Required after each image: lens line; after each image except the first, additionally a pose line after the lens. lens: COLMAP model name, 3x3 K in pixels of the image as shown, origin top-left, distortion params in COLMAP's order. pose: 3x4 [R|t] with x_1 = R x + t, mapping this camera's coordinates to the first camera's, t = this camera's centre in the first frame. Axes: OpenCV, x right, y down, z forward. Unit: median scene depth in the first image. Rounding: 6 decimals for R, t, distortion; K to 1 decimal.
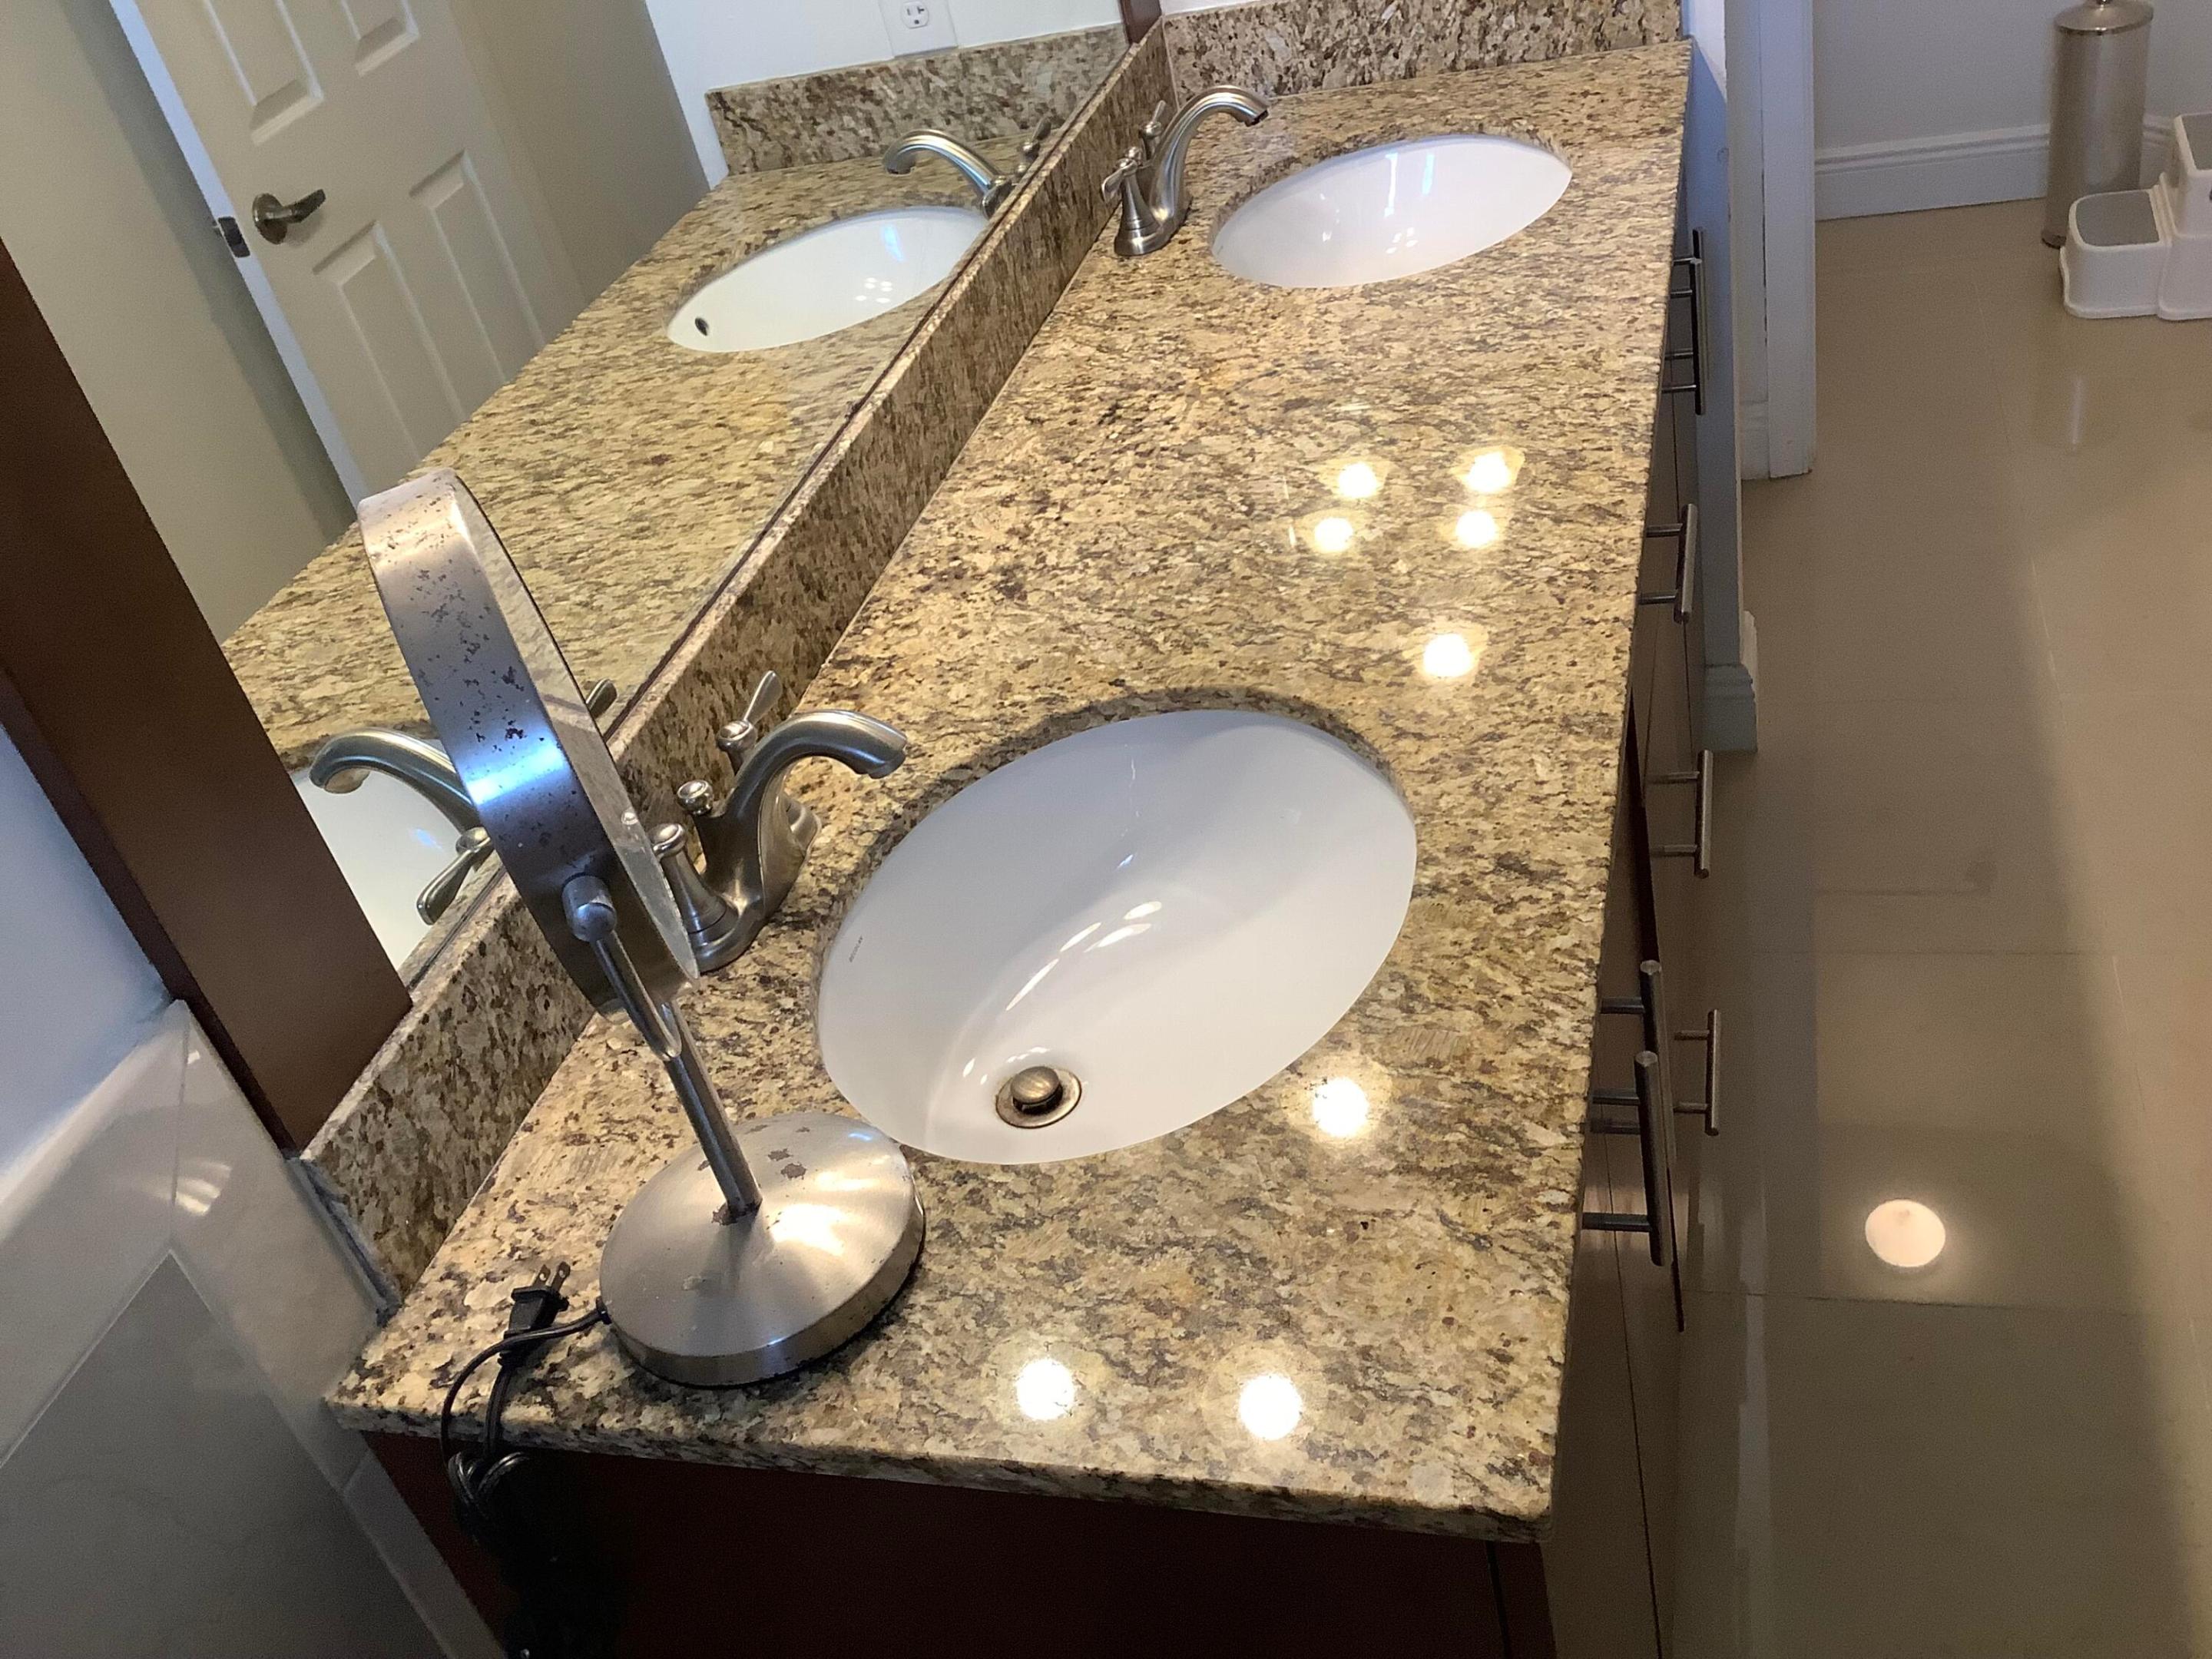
lens RADIAL K [[1994.7, 0, 1114.2], [0, 1994.7, 829.8], [0, 0, 1]] dist [0.105952, -0.164475]
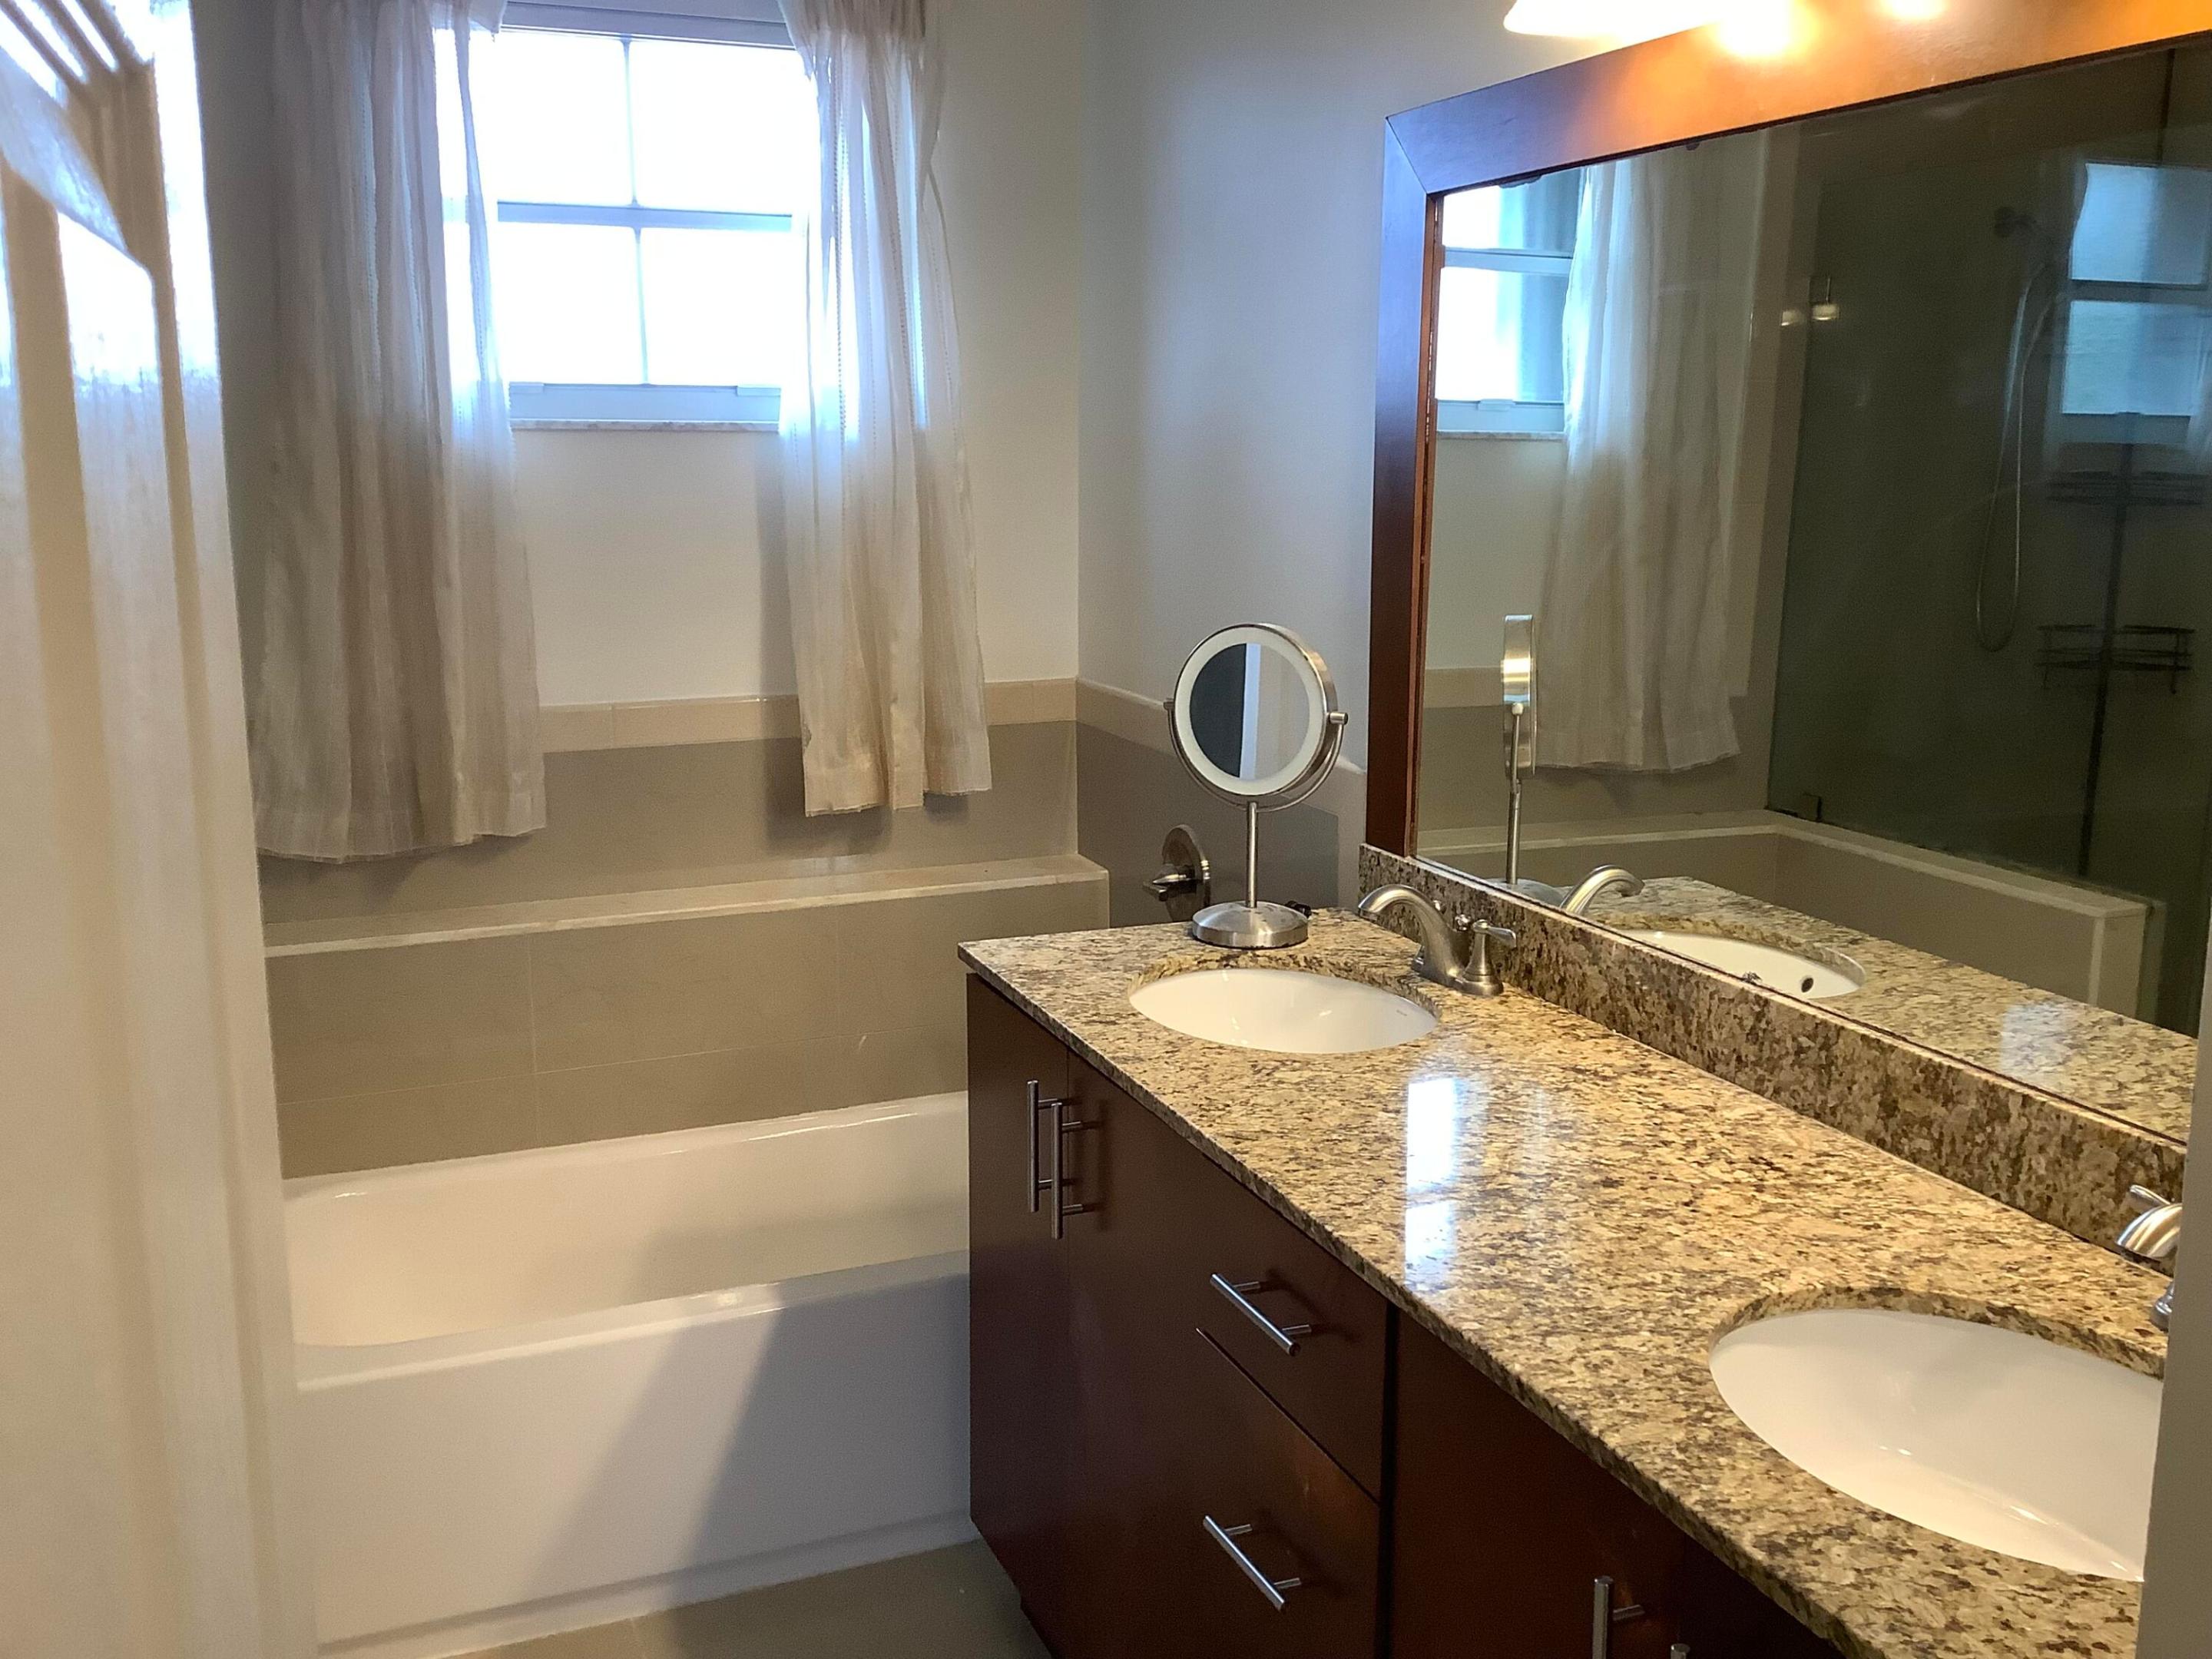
lens RADIAL K [[1994.7, 0, 1103.1], [0, 1994.7, 825.2], [0, 0, 1]] dist [0.105952, -0.164475]
pose [[-0.788771, 0.309477, -0.531098, 0.823786], [-0.212936, 0.672945, 0.708381, -1.053742], [0.576627, 0.671840, -0.464900, 1.213832]]
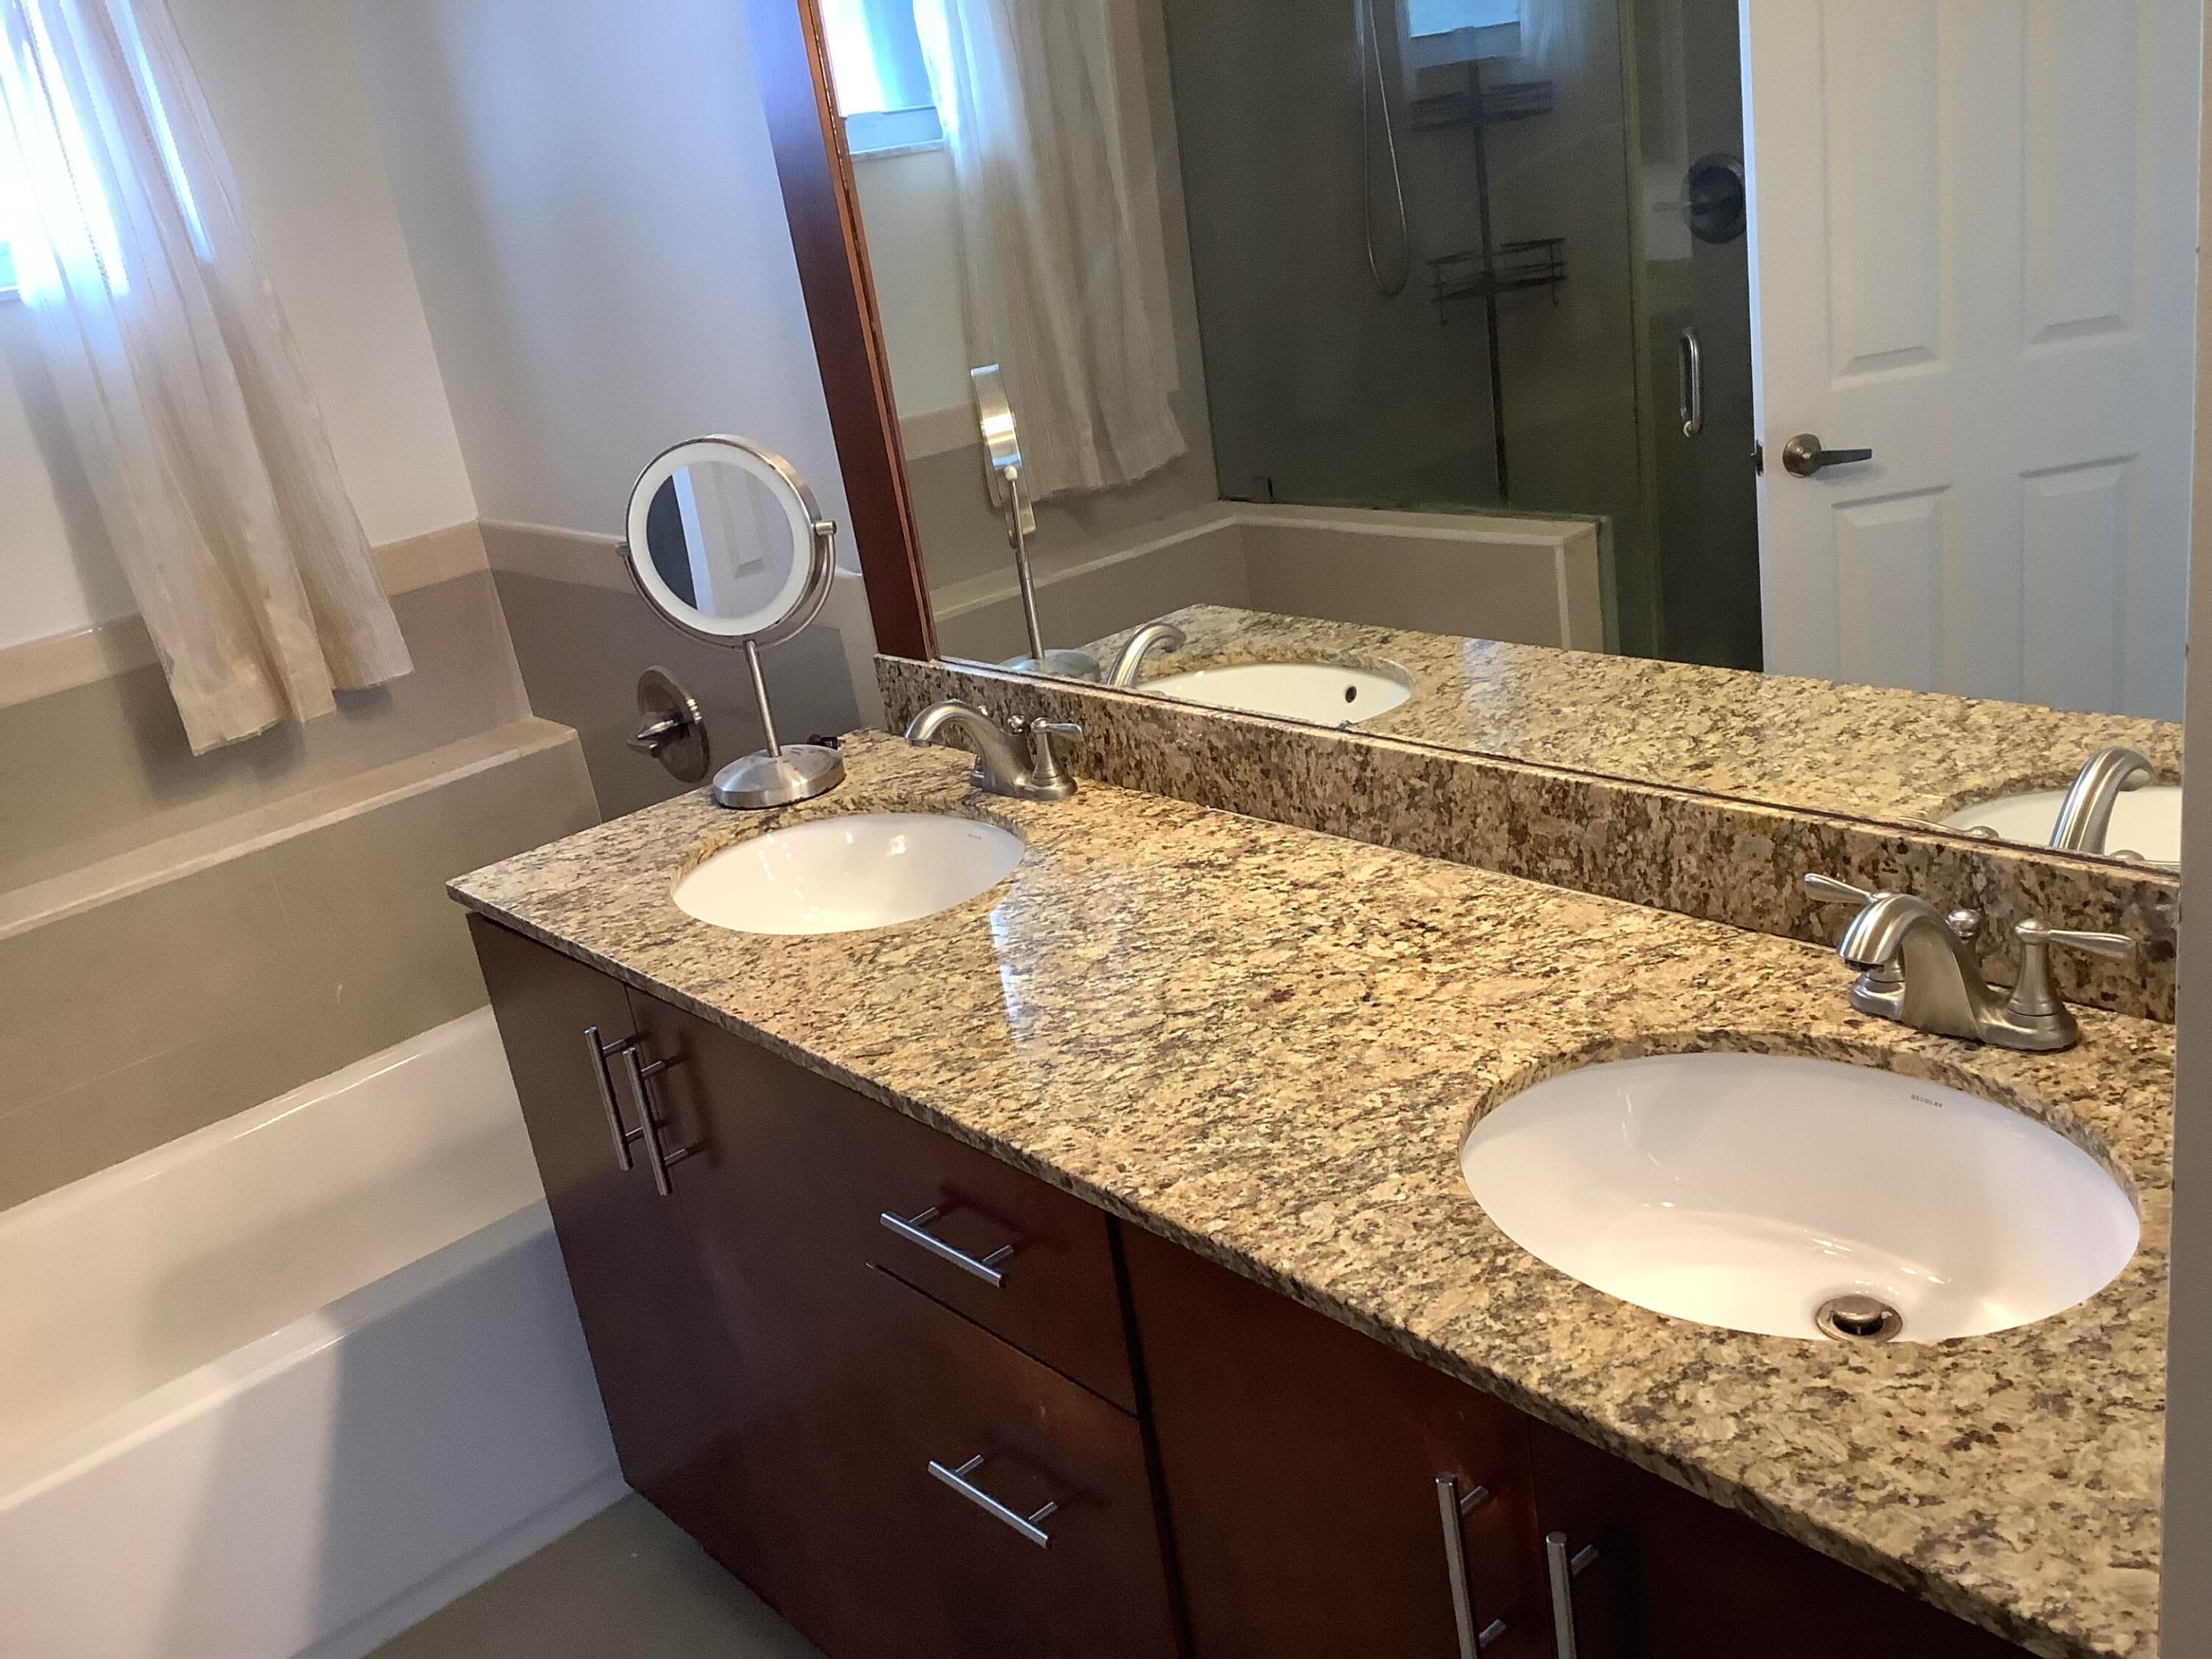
lens RADIAL K [[1994.7, 0, 1114.6], [0, 1994.7, 835.2], [0, 0, 1]] dist [0.105952, -0.164475]
pose [[-0.513840, 0.550061, -0.658332, 0.741320], [-0.261717, 0.630296, 0.730911, -0.965057], [0.816990, 0.547869, -0.179911, 1.063583]]
